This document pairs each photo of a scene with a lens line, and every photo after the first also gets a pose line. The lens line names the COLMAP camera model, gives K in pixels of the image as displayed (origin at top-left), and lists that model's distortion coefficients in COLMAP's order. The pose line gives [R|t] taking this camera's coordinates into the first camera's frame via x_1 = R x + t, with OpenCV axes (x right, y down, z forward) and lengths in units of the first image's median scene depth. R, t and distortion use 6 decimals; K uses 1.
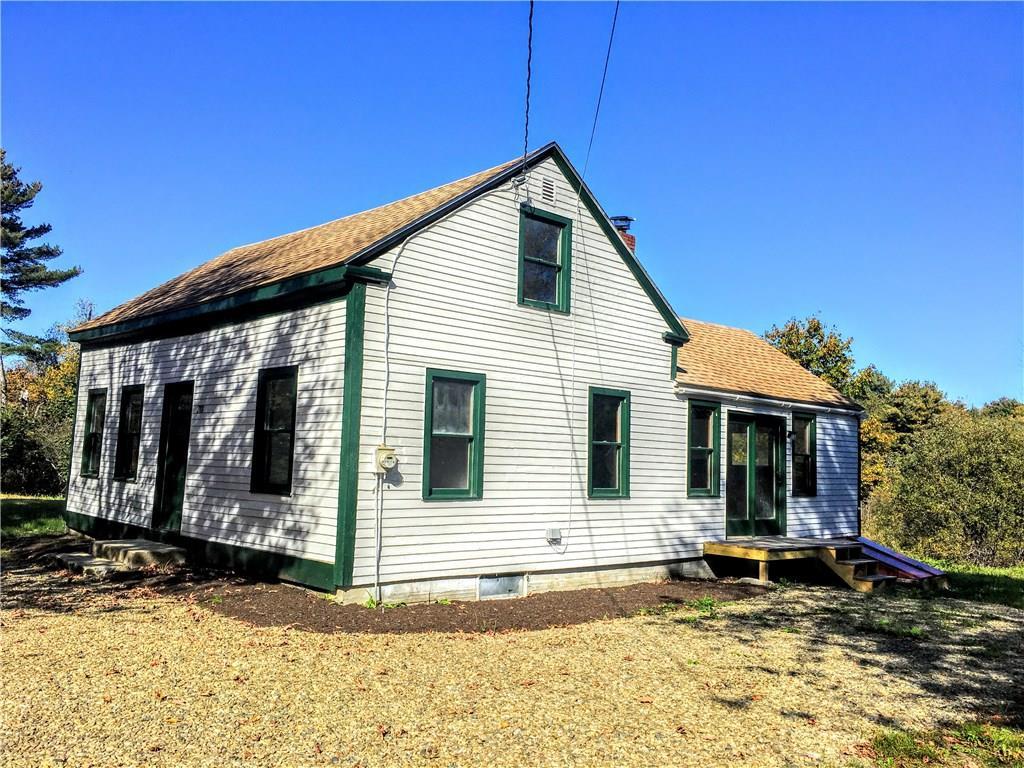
lens RADIAL K [[866.6, 0, 511.5], [0, 866.6, 382.8], [0, 0, 1]] dist [-0.006861, 0.002698]
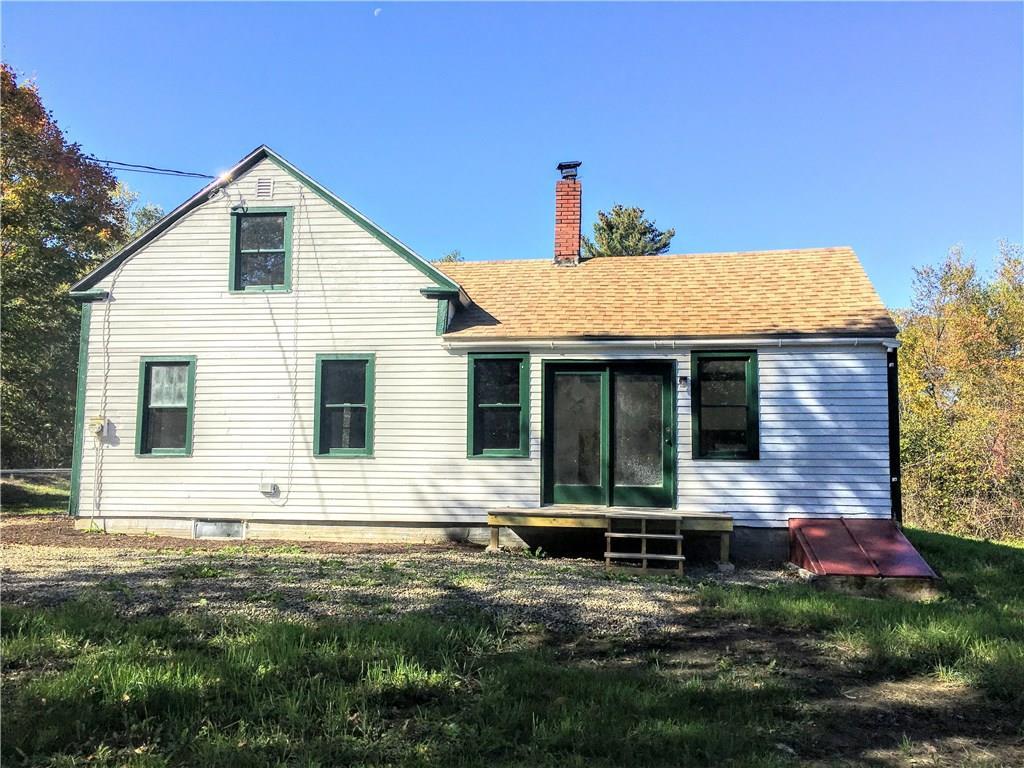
lens RADIAL K [[866.6, 0, 511.5], [0, 866.6, 383.2], [0, 0, 1]] dist [-0.006861, 0.002698]
pose [[0.657770, -0.091240, -0.747672, 1.062074], [0.084249, 0.995319, -0.047342, 0.112816], [0.748492, -0.031850, 0.662379, 0.469106]]
